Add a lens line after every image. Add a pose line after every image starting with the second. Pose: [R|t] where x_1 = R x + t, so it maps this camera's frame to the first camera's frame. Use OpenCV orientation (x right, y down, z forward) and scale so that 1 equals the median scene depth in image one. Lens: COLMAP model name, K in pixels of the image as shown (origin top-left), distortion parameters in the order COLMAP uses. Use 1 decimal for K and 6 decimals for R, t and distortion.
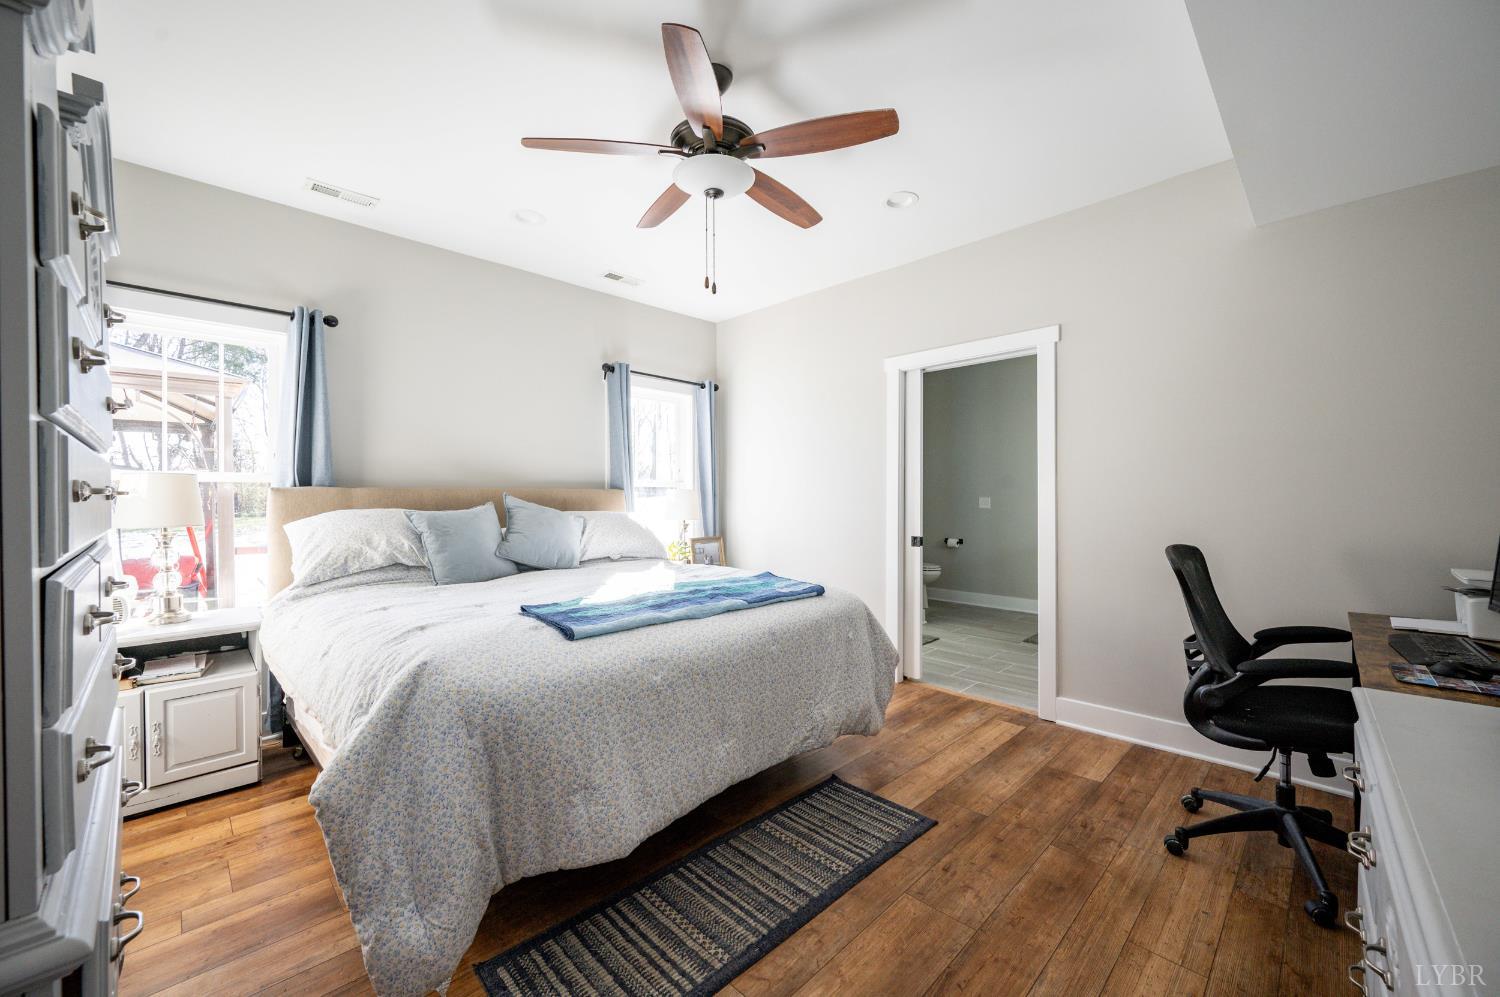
lens RADIAL K [[589.2, 0, 750.0], [0, 589.2, 498.5], [0, 0, 1]] dist [-0.001311, 0.000147]
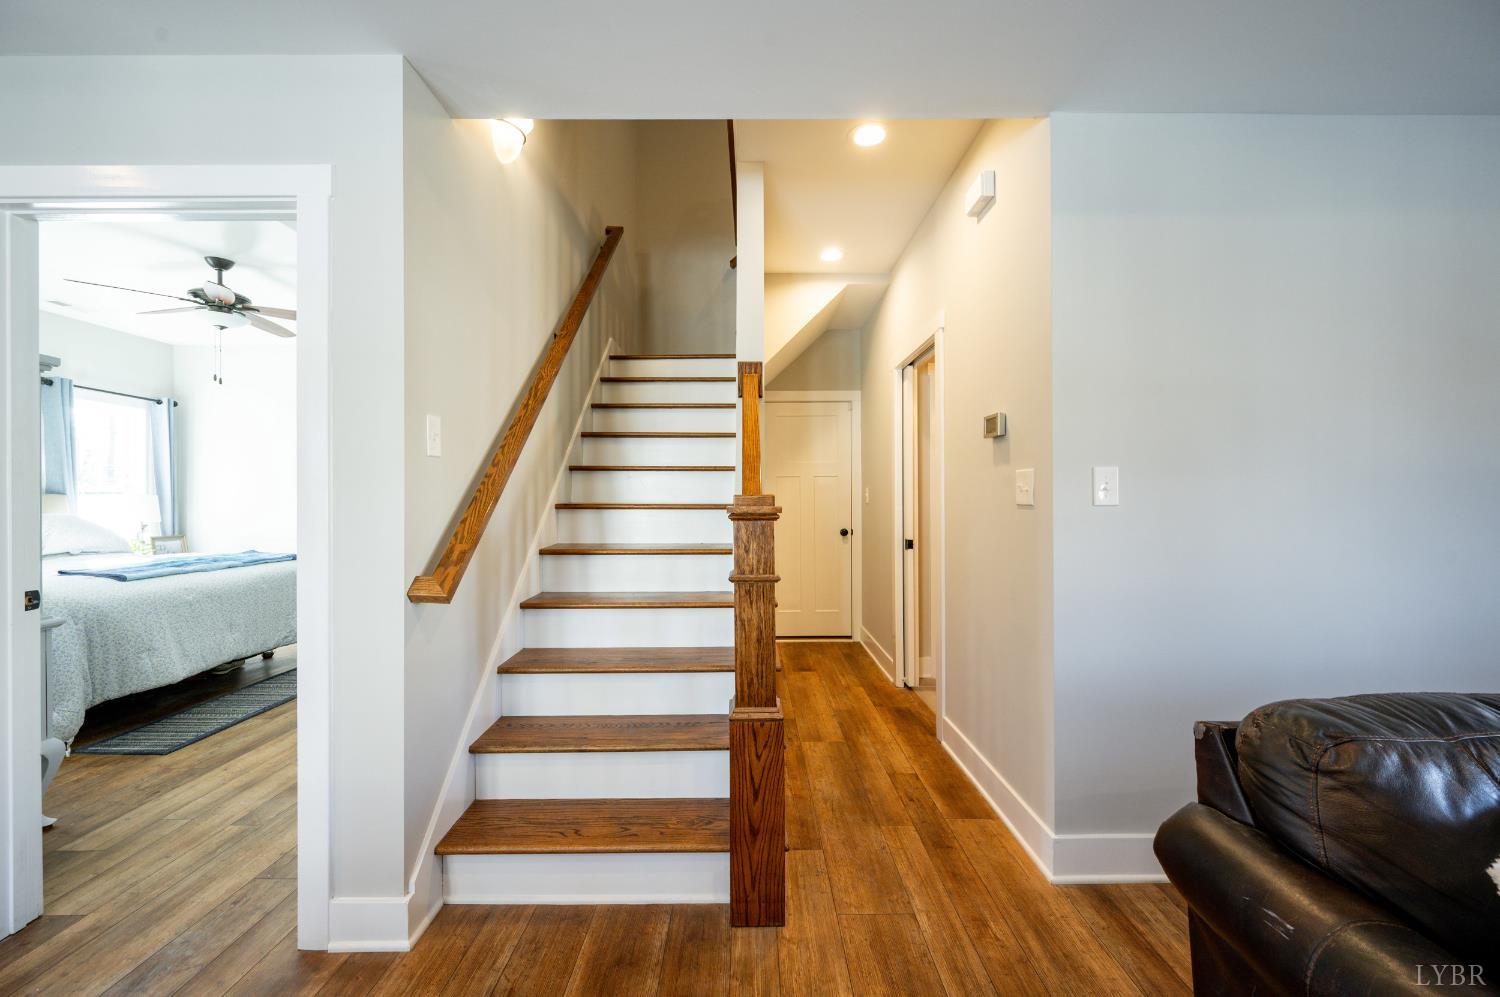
lens RADIAL K [[589.2, 0, 750.0], [0, 589.2, 498.5], [0, 0, 1]] dist [-0.001311, 0.000147]
pose [[0.702083, 0.000371, 0.712095, -0.210278], [0.003228, 0.999988, -0.003704, 0.001961], [-0.712088, 0.004899, 0.702073, -1.396581]]
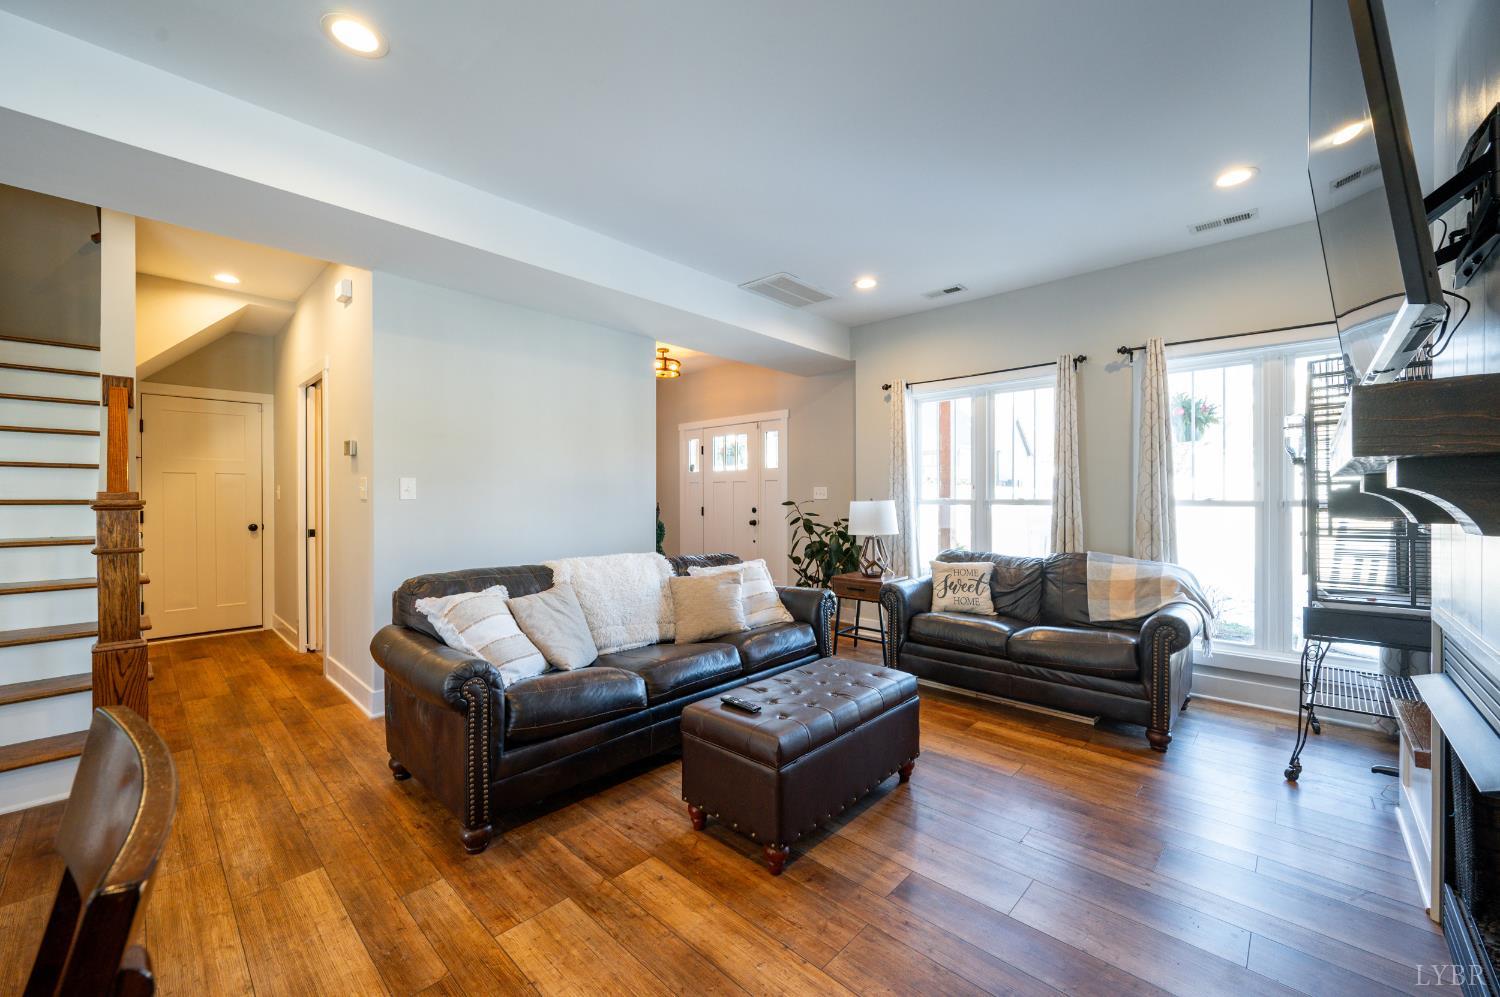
lens RADIAL K [[589.2, 0, 750.0], [0, 589.2, 498.5], [0, 0, 1]] dist [-0.001311, 0.000147]
pose [[-0.031424, -0.001671, 0.999505, -1.524352], [0.001725, 0.999997, 0.001726, 0.012498], [-0.999505, 0.001778, -0.031421, -2.767021]]
